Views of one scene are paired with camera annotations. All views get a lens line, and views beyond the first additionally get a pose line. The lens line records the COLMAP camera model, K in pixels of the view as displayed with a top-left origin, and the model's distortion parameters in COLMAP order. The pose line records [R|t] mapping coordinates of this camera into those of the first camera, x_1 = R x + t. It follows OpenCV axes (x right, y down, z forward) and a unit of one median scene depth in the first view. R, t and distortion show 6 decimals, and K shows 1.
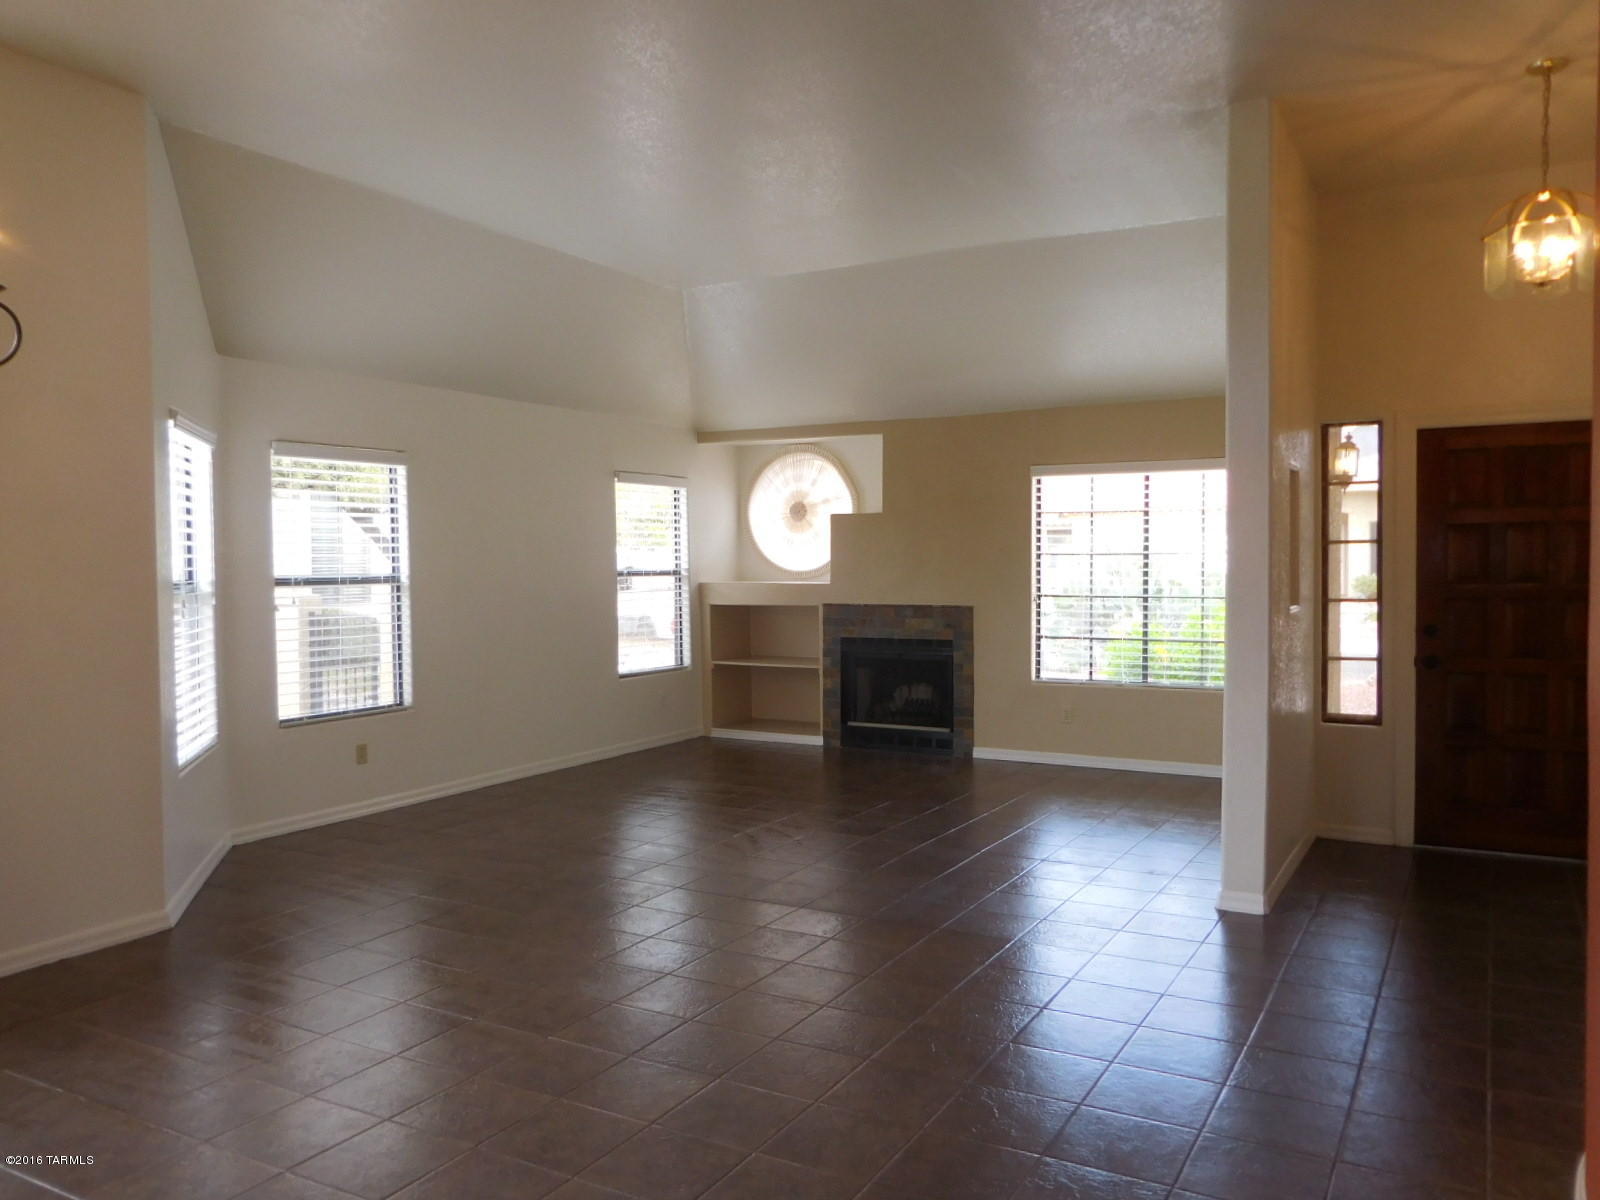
lens RADIAL K [[1226.8, 0, 800.0], [0, 1226.8, 600.0], [0, 0, 1]] dist [0.011665, -0.002205]
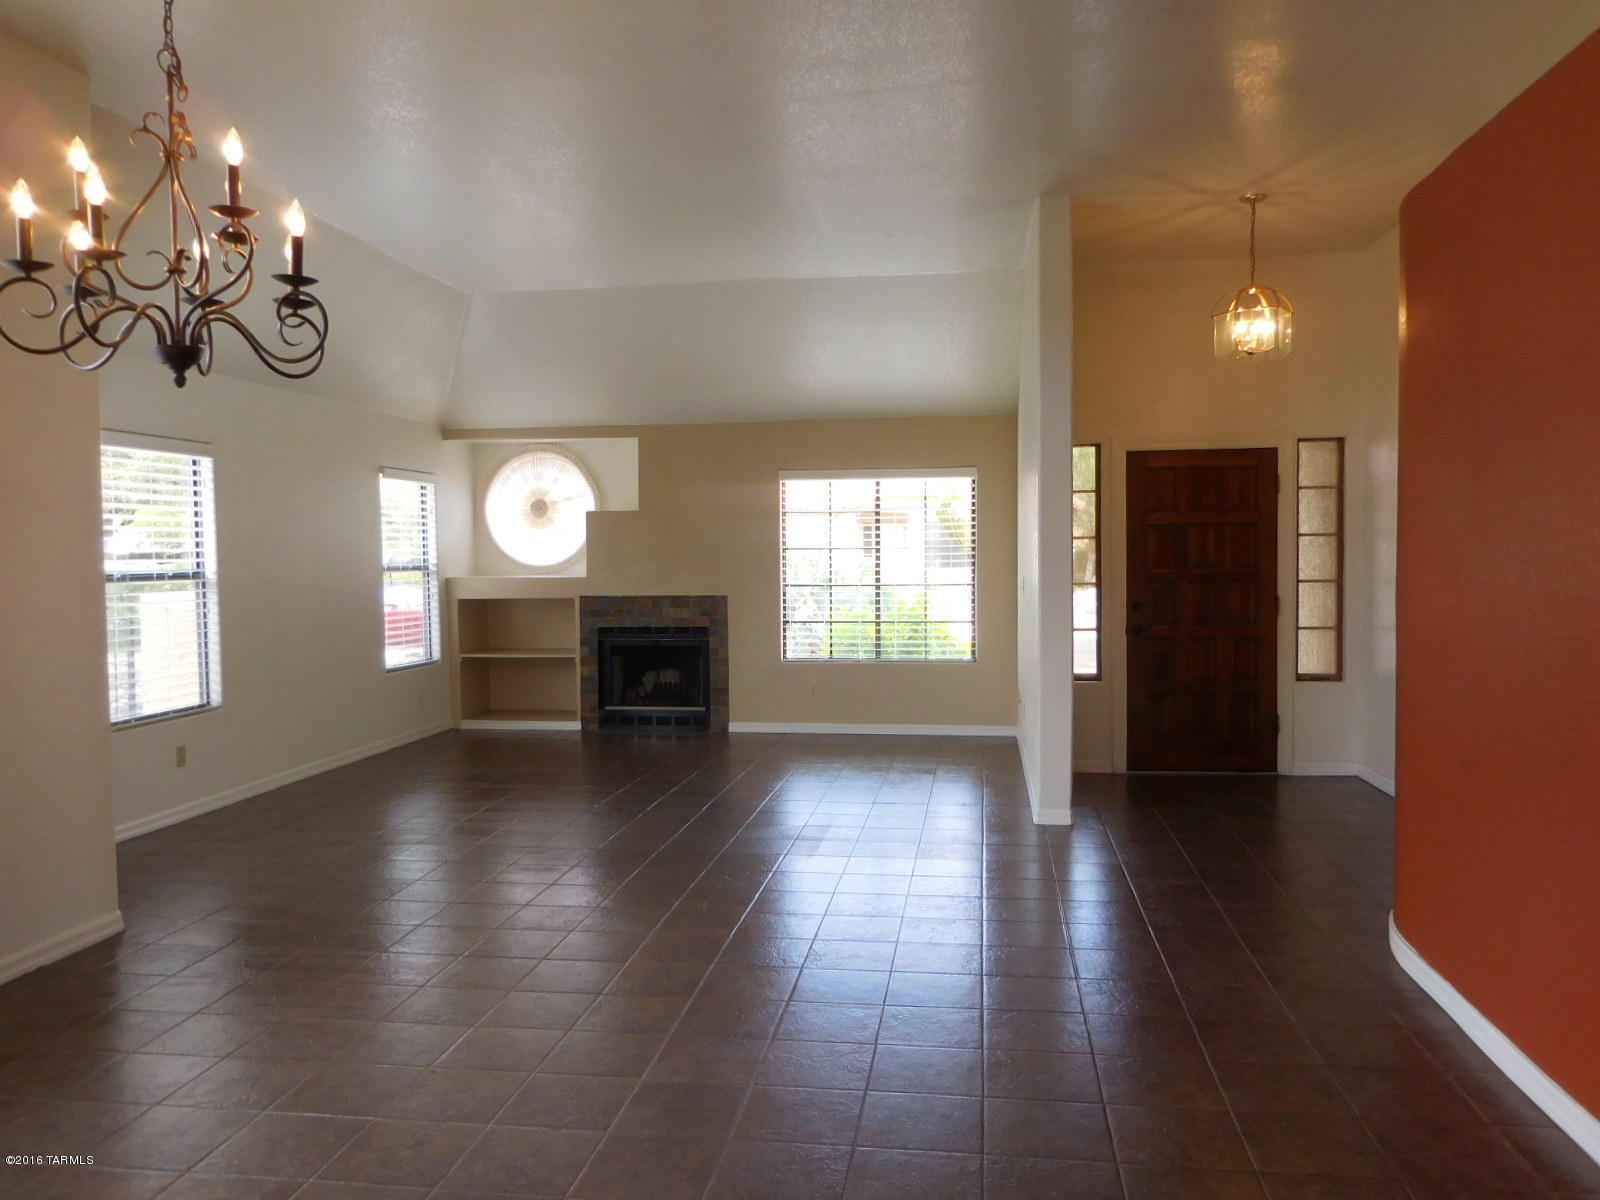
lens RADIAL K [[1226.8, 0, 800.0], [0, 1226.8, 600.0], [0, 0, 1]] dist [0.011665, -0.002205]
pose [[0.932944, -0.016431, 0.359646, -0.194431], [0.015501, 0.999865, 0.005470, 0.003809], [-0.359688, 0.000471, 0.933073, -0.058792]]
